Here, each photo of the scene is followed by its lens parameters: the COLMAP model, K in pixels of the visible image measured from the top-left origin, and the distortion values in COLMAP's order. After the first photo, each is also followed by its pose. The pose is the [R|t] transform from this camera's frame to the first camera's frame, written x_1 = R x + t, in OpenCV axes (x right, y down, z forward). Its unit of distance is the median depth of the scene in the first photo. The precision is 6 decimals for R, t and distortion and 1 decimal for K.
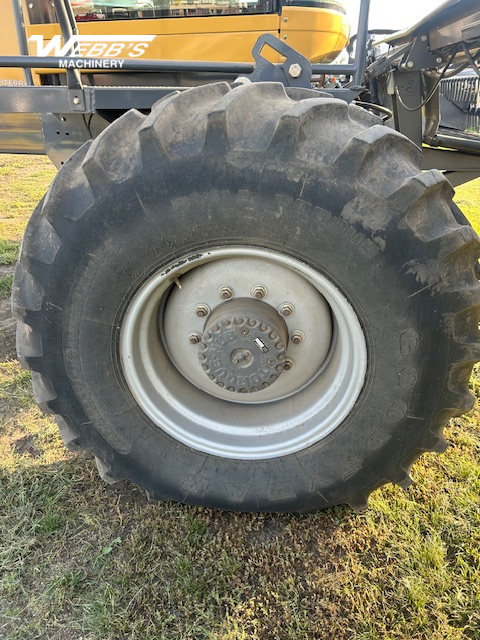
lens RADIAL K [[483.5, 0, 242.5], [0, 483.5, 319.8], [0, 0, 1]] dist [0.055338, -0.062545]
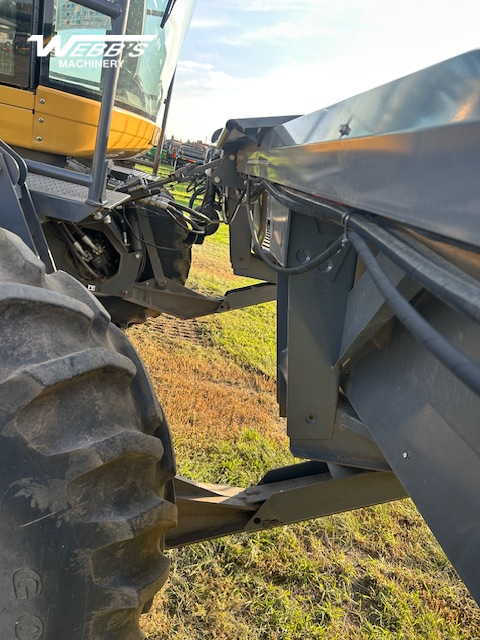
lens RADIAL K [[483.5, 0, 236.3], [0, 483.5, 317.8], [0, 0, 1]] dist [0.055338, -0.062545]
pose [[0.959058, 0.167283, 0.228528, 0.415671], [-0.139212, 0.981157, -0.133983, -0.278893], [-0.246635, 0.096684, 0.964274, 0.226058]]
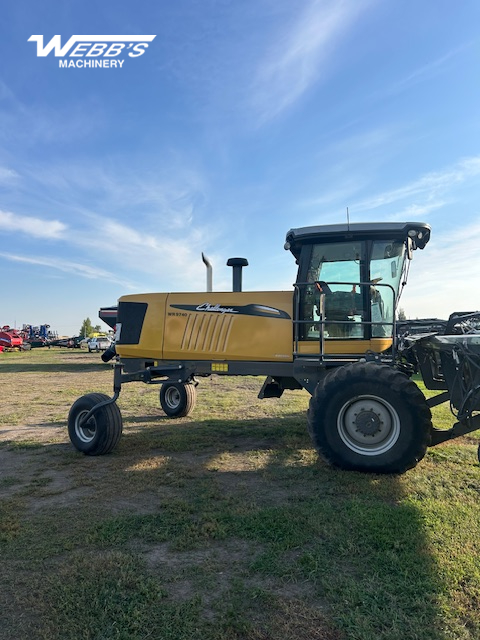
lens RADIAL K [[483.5, 0, 231.1], [0, 483.5, 317.9], [0, 0, 1]] dist [0.055338, -0.062545]
pose [[0.987549, 0.002847, -0.157289, -0.552858], [-0.074947, 0.887591, -0.454495, 1.367949], [0.138314, 0.460624, 0.876752, -3.484600]]
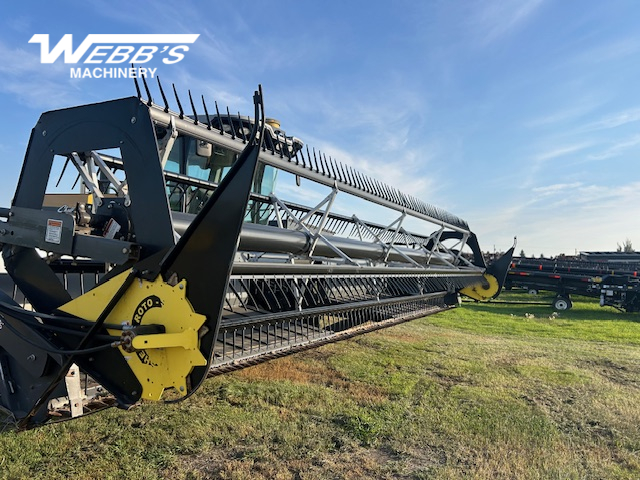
lens RADIAL K [[483.5, 0, 324.9], [0, 483.5, 240.5], [0, 0, 1]] dist [0.055338, -0.062545]
pose [[0.918904, 0.044613, -0.391949, 3.239508], [-0.220946, 0.881321, -0.417681, 0.612053], [0.326799, 0.470408, 0.819706, -1.897789]]
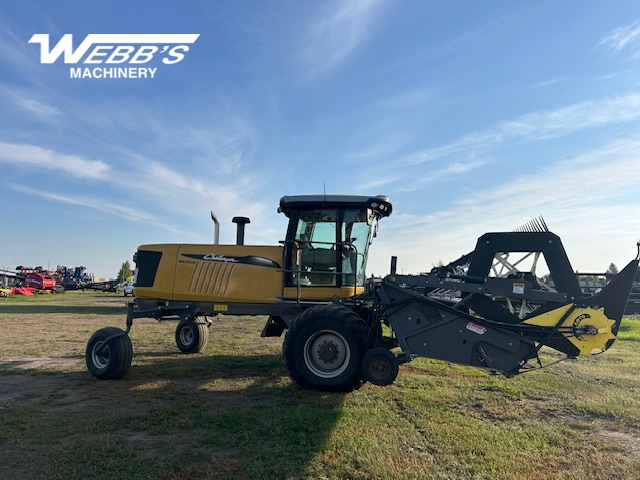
lens RADIAL K [[483.5, 0, 316.3], [0, 483.5, 240.0], [0, 0, 1]] dist [0.055338, -0.062545]
pose [[0.996622, 0.029252, -0.076742, 0.276547], [-0.064283, 0.859412, -0.507226, 1.876397], [0.051115, 0.510445, 0.858390, -4.546647]]
